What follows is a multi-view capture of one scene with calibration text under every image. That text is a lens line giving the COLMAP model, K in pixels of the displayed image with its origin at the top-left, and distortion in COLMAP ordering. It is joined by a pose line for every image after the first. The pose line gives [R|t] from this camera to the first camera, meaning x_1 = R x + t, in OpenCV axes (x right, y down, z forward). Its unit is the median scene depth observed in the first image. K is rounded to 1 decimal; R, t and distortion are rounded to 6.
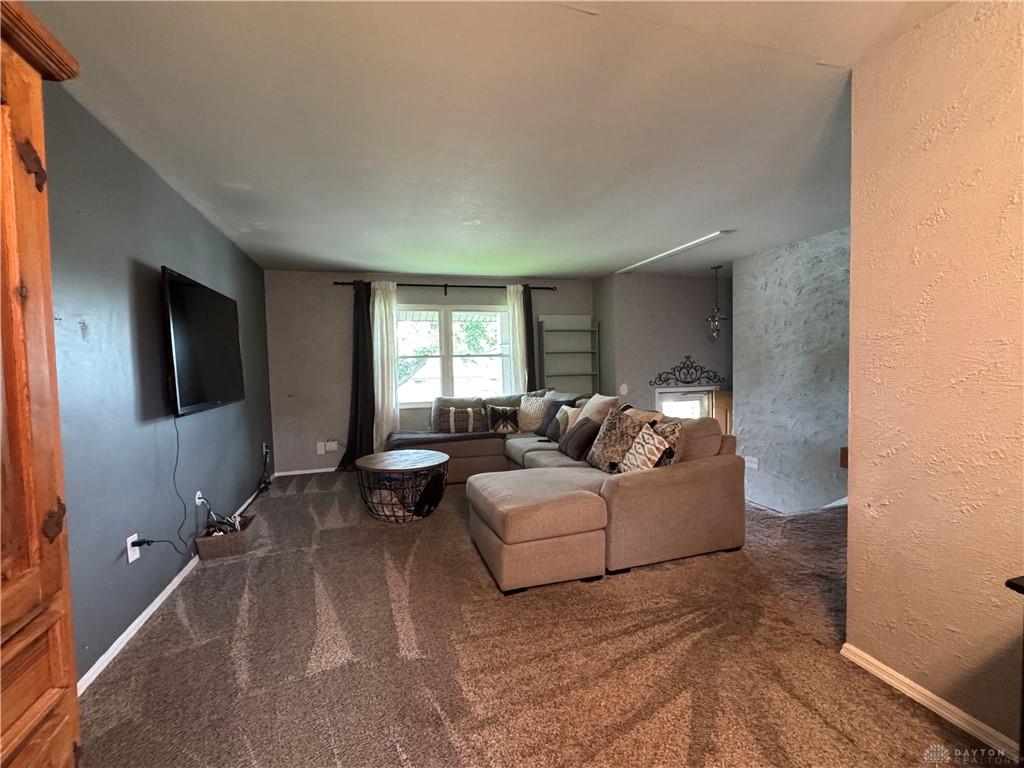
lens RADIAL K [[454.7, 0, 512.0], [0, 454.7, 384.0], [0, 0, 1]] dist [-0.000013, -0.000072]
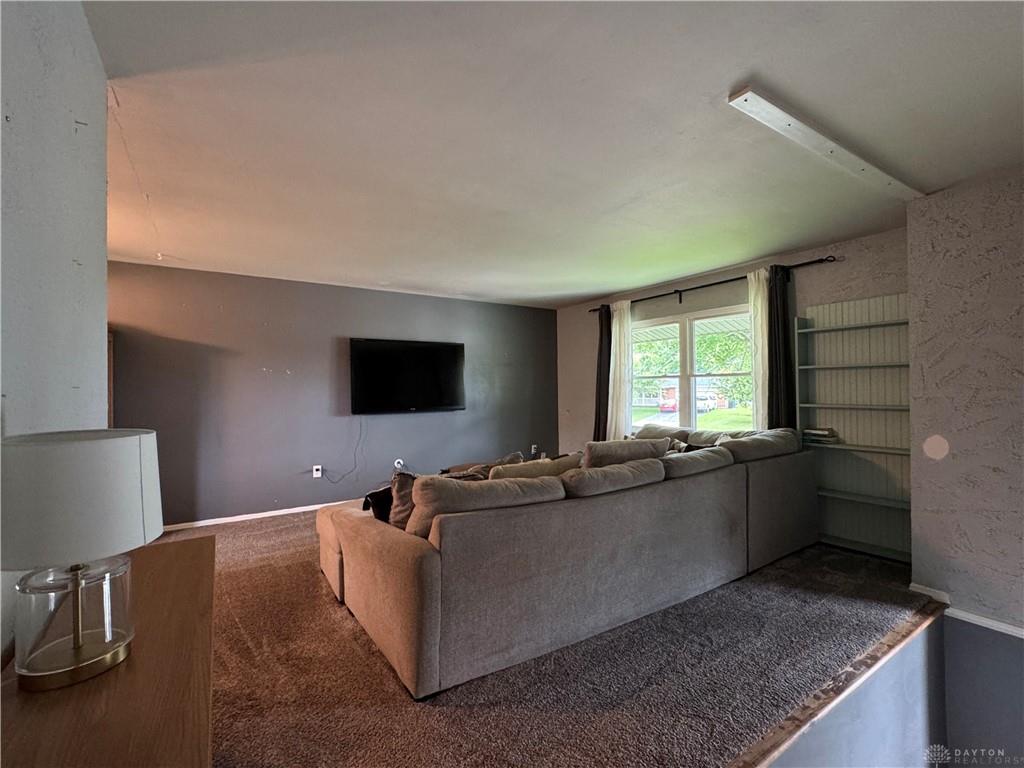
lens RADIAL K [[454.7, 0, 512.0], [0, 454.7, 384.0], [0, 0, 1]] dist [-0.000013, -0.000072]
pose [[0.277519, 0.015391, -0.960597, 0.564564], [-0.033601, 0.999415, 0.006305, -0.040457], [0.960132, 0.030527, 0.277874, 0.466013]]
